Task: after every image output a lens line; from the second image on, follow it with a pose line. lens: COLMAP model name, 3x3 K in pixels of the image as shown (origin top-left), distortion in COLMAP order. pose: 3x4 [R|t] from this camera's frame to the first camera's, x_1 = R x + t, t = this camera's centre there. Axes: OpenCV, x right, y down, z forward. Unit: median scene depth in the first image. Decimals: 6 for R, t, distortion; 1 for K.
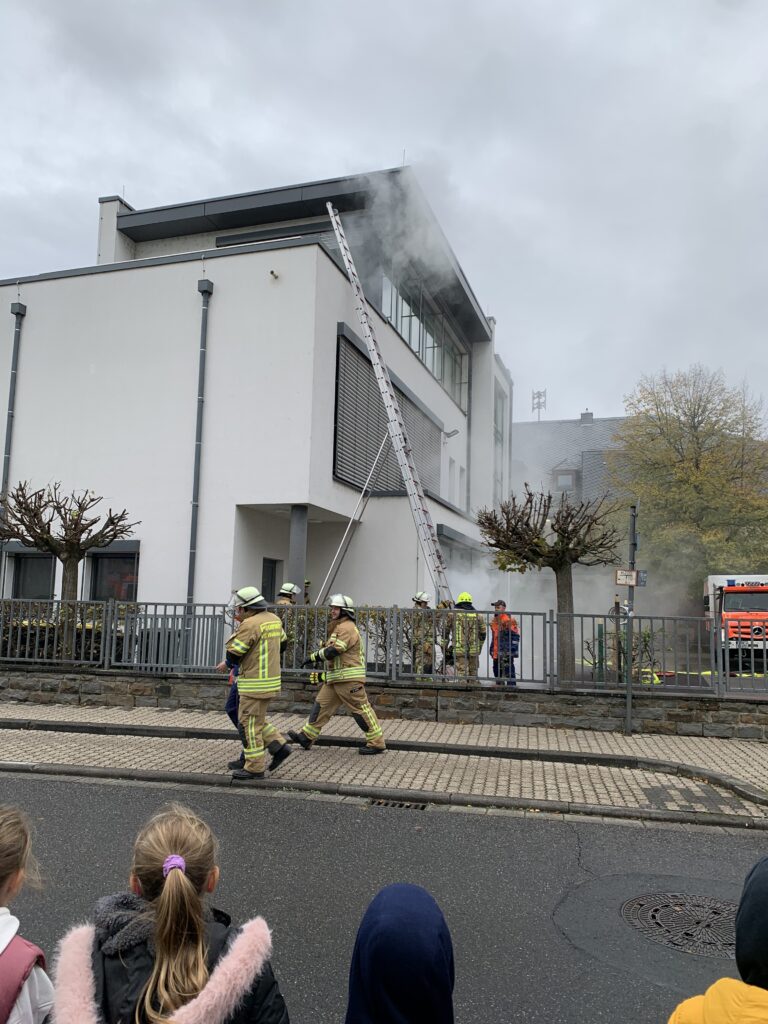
lens RADIAL K [[777.8, 0, 370.3], [0, 777.8, 520.2], [0, 0, 1]] dist [0.089072, -0.192509]
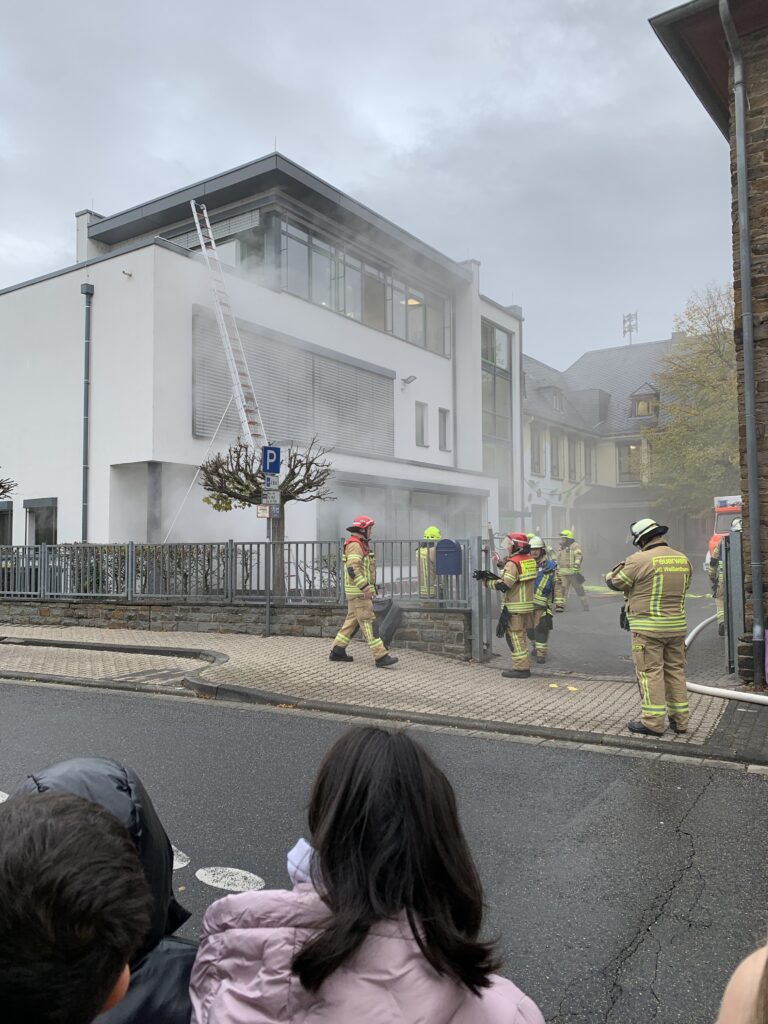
lens RADIAL K [[777.2, 0, 382.3], [0, 777.2, 501.4], [0, 0, 1]] dist [0.073328, -0.098170]
pose [[0.964728, -0.052163, -0.258027, 0.661872], [0.065710, 0.996861, 0.044154, 0.012759], [0.254914, -0.059552, 0.965128, -0.109387]]
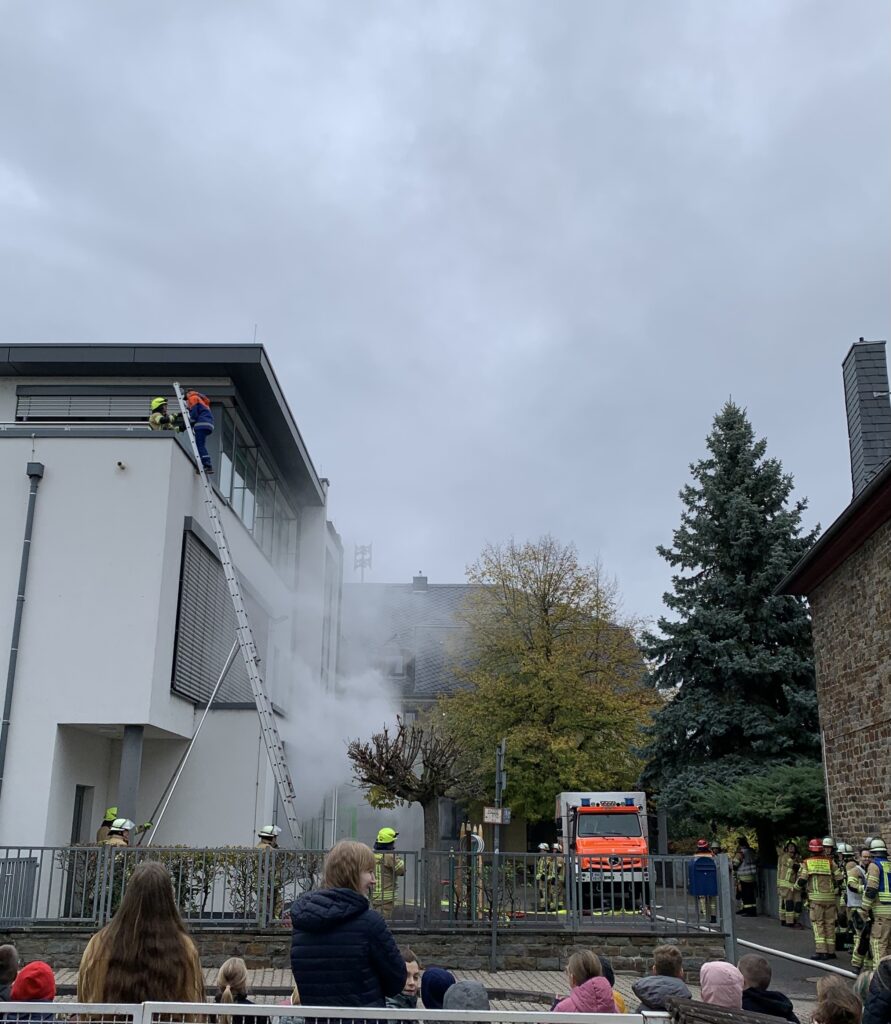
lens RADIAL K [[1114.7, 0, 417.9], [0, 1114.7, 508.7], [0, 0, 1]] dist [0.158906, -0.405039]
pose [[0.959885, 0.066499, 0.272395, -0.173142], [-0.021404, 0.986013, -0.165287, -0.066068], [-0.279576, 0.152826, 0.947883, -0.390133]]
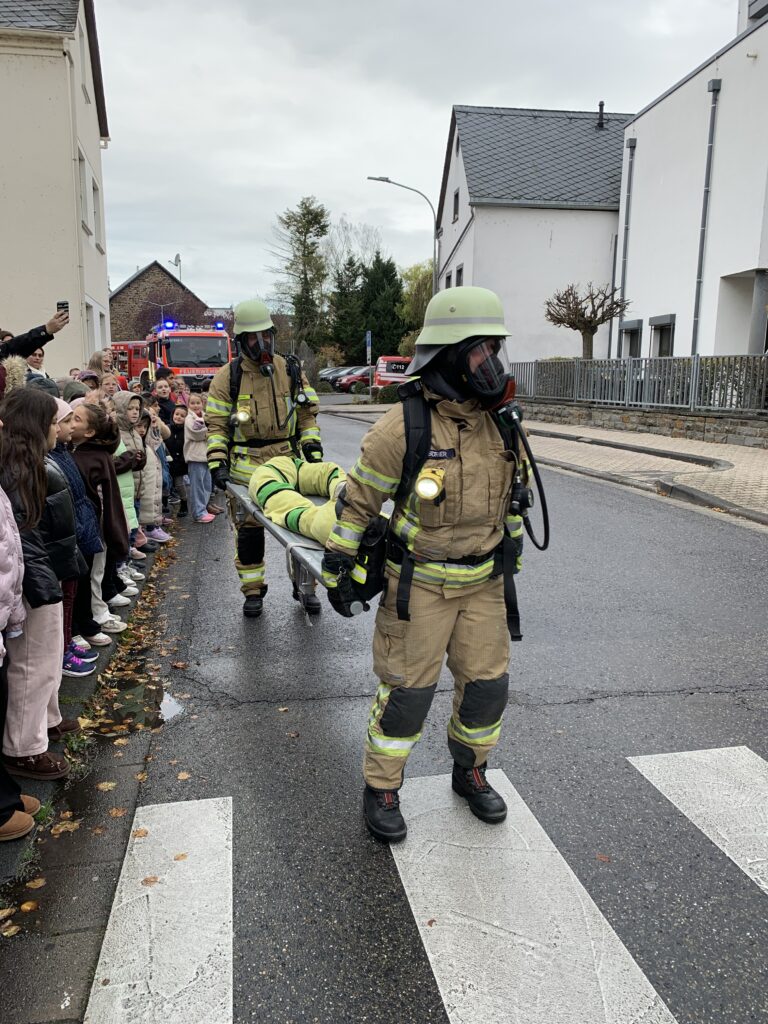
lens RADIAL K [[785.3, 0, 384.0], [0, 785.3, 512.0], [0, 0, 1]] dist [0.010456, 0.000748]
pose [[0.431183, 0.132317, -0.892510, 0.876336], [0.108622, 0.974381, 0.196932, 0.044979], [0.895702, -0.181860, 0.405764, -0.037518]]
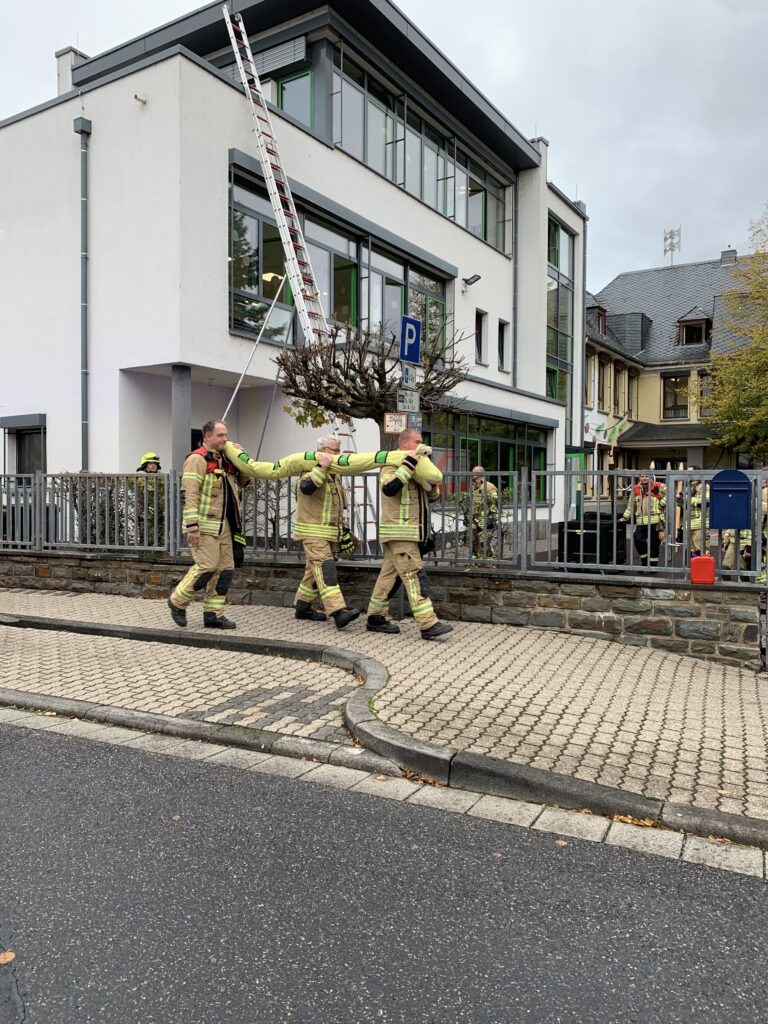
lens RADIAL K [[779.6, 0, 366.9], [0, 779.6, 505.4], [0, 0, 1]] dist [0.053361, -0.072642]
pose [[0.970236, -0.019129, -0.241403, 0.387538], [0.050500, 0.990941, 0.124443, 0.045343], [0.236836, -0.132930, 0.962413, 0.191106]]
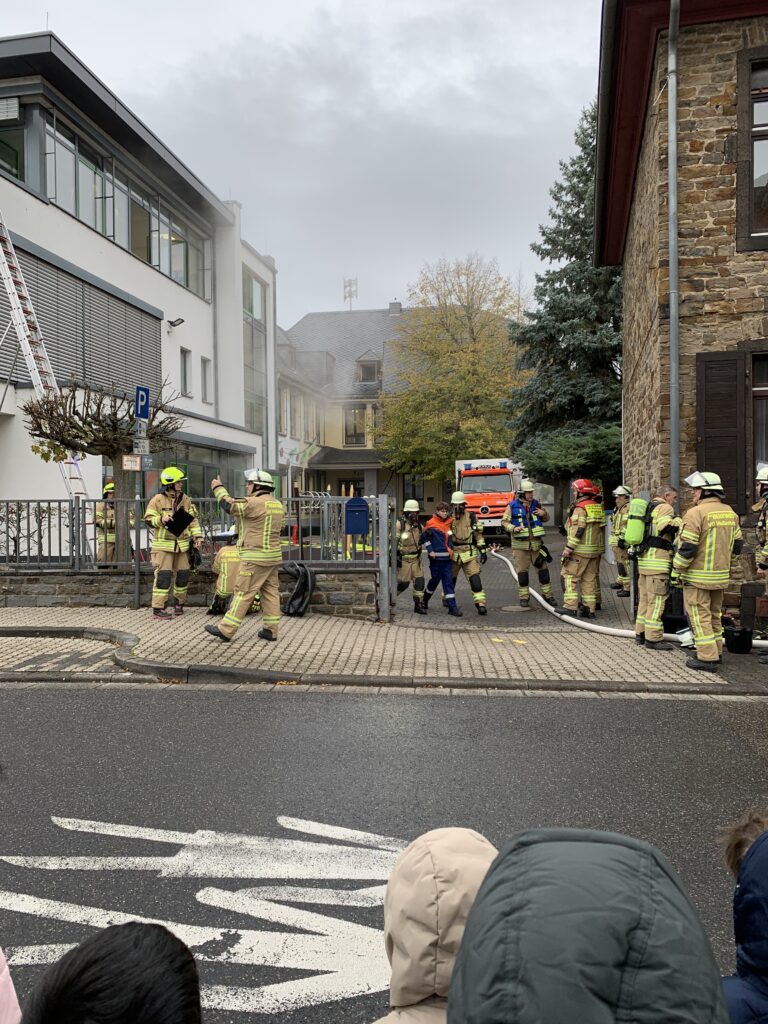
lens RADIAL K [[784.2, 0, 384.0], [0, 784.2, 512.0], [0, 0, 1]] dist [0.034711, -0.049933]
pose [[0.987659, -0.037862, 0.151974, 0.398522], [0.018641, 0.991861, 0.125957, 0.009800], [-0.155506, -0.121569, 0.980326, -0.075252]]
